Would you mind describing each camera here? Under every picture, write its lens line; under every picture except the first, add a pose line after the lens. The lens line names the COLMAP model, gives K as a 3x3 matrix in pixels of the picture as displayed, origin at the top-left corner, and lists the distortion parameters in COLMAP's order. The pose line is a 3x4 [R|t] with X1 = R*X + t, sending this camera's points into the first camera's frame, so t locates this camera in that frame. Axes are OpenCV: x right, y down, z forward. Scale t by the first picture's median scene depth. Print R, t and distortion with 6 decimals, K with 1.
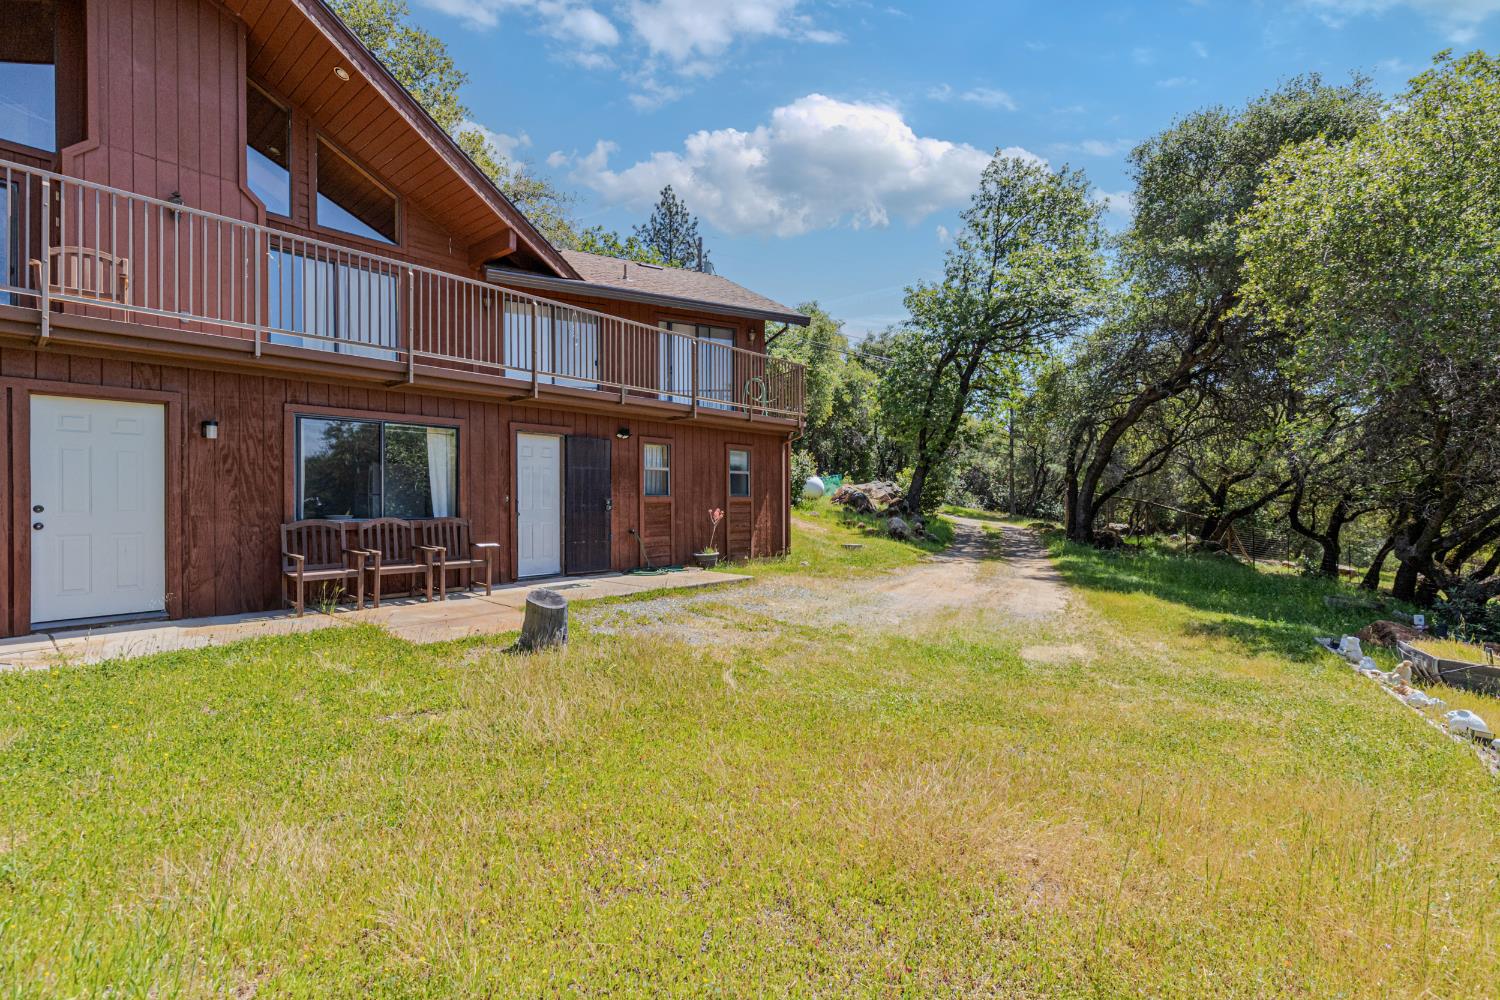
lens RADIAL K [[679.6, 0, 758.0], [0, 679.6, 495.2], [0, 0, 1]] dist [0.007843, -0.000569]
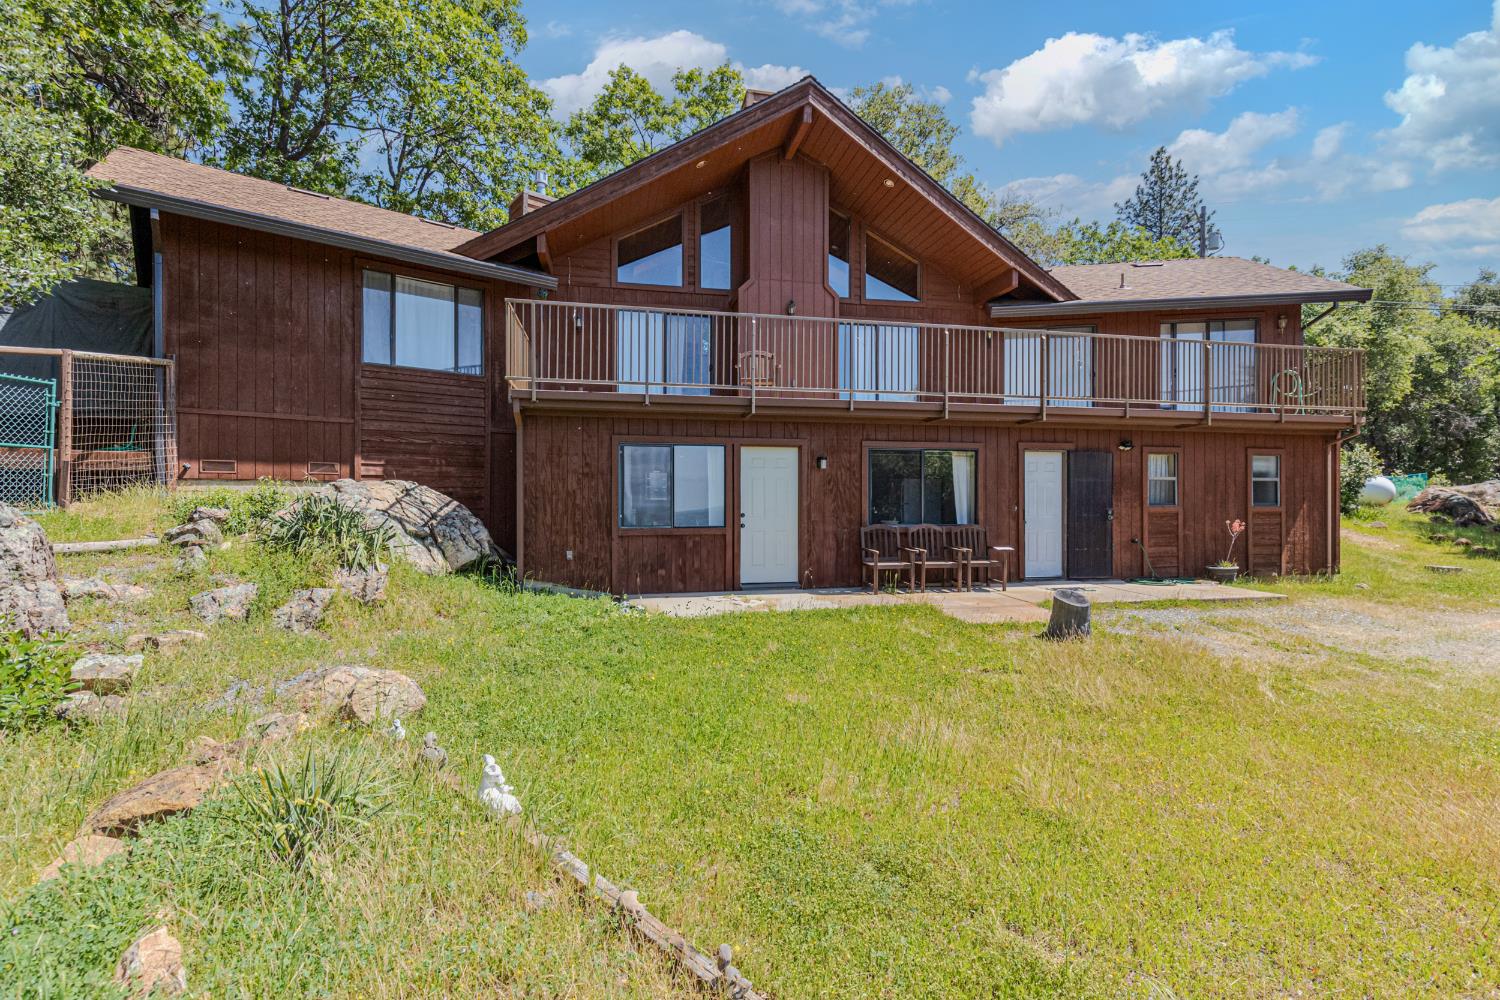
lens RADIAL K [[679.6, 0, 754.2], [0, 679.6, 498.9], [0, 0, 1]] dist [0.007843, -0.000569]
pose [[0.791626, 0.001827, -0.611003, -0.014329], [0.001305, 0.999988, 0.004681, -0.017011], [0.611005, -0.004502, 0.791614, -0.178381]]
